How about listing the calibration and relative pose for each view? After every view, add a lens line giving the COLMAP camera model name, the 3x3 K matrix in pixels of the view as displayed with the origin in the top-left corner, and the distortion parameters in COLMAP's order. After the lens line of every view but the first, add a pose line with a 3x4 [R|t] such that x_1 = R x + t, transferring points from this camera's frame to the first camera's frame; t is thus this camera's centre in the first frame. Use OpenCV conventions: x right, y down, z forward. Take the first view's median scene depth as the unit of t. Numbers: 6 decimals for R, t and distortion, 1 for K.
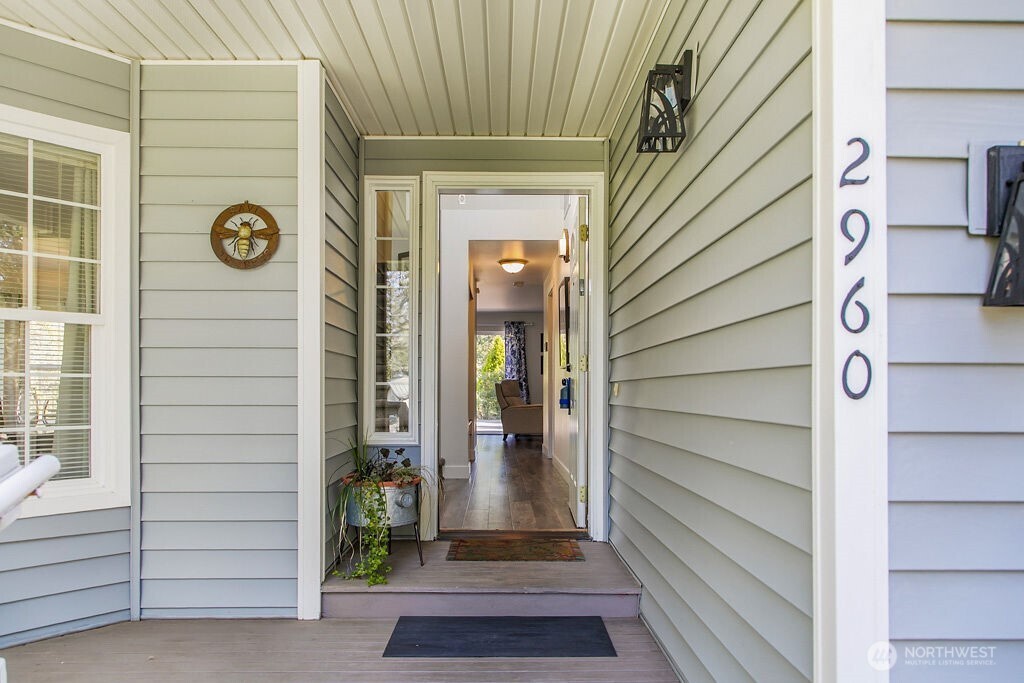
lens RADIAL K [[686.6, 0, 512.0], [0, 686.6, 341.5], [0, 0, 1]] dist [0.000082, -0.000106]
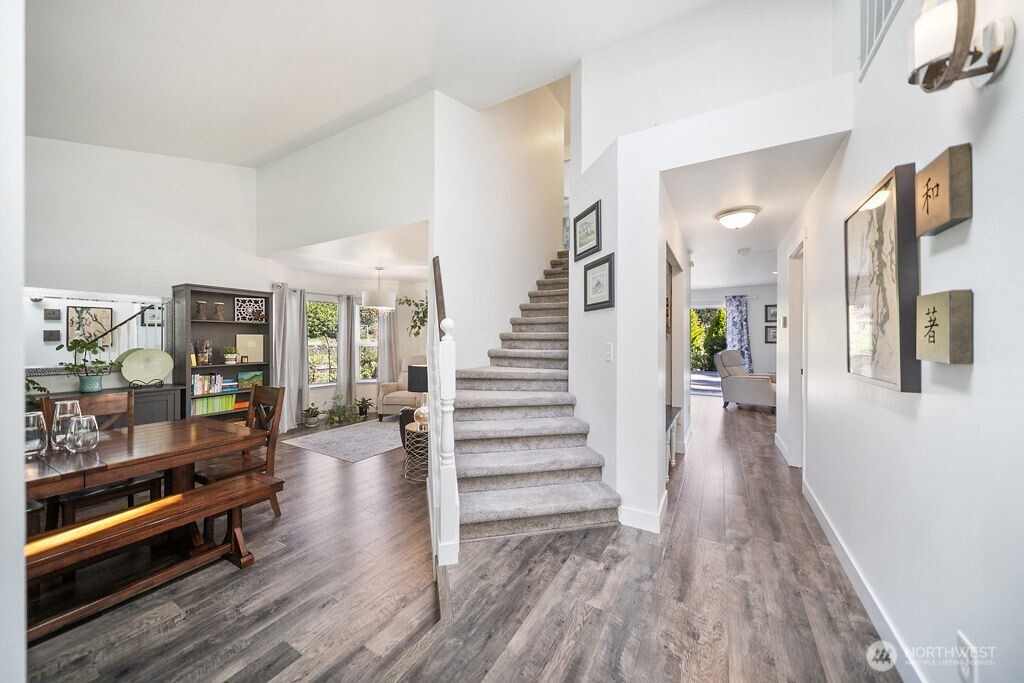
lens RADIAL K [[359.8, 0, 512.0], [0, 359.8, 341.5], [0, 0, 1]] dist [0.000430, 0.000009]
pose [[0.853791, -0.000516, -0.520616, -0.002404], [0.039794, 0.997139, 0.064272, -0.007078], [0.519093, -0.075592, 0.851368, 0.324636]]
